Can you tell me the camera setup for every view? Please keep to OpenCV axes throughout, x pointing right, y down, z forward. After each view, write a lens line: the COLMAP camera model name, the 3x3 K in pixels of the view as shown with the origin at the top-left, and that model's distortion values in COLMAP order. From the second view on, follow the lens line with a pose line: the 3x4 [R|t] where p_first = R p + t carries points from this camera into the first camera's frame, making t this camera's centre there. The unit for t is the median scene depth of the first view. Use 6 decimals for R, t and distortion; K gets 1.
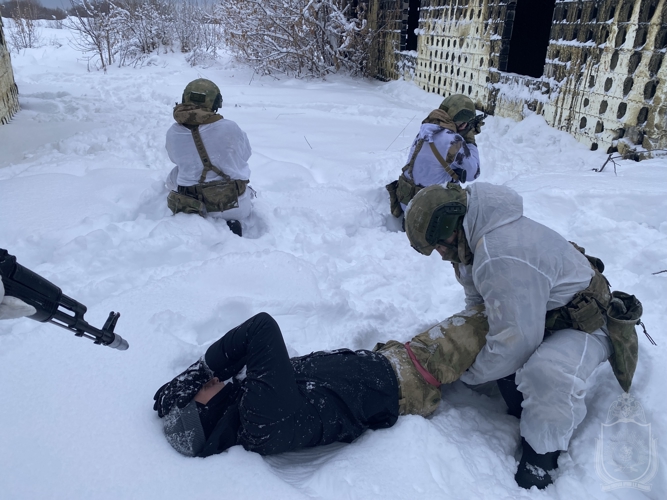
lens RADIAL K [[507.6, 0, 331.8], [0, 507.6, 251.1], [0, 0, 1]] dist [0.007195, 0.002515]
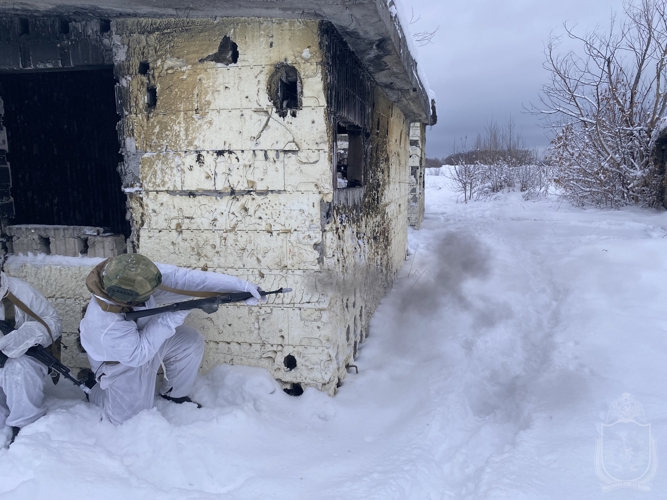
lens RADIAL K [[507.6, 0, 332.7], [0, 507.6, 248.6], [0, 0, 1]] dist [0.007195, 0.002515]
pose [[0.795387, 0.058292, -0.603292, 0.170469], [-0.211410, 0.959534, -0.186012, 0.150246], [0.568036, 0.275493, 0.775525, -0.387786]]
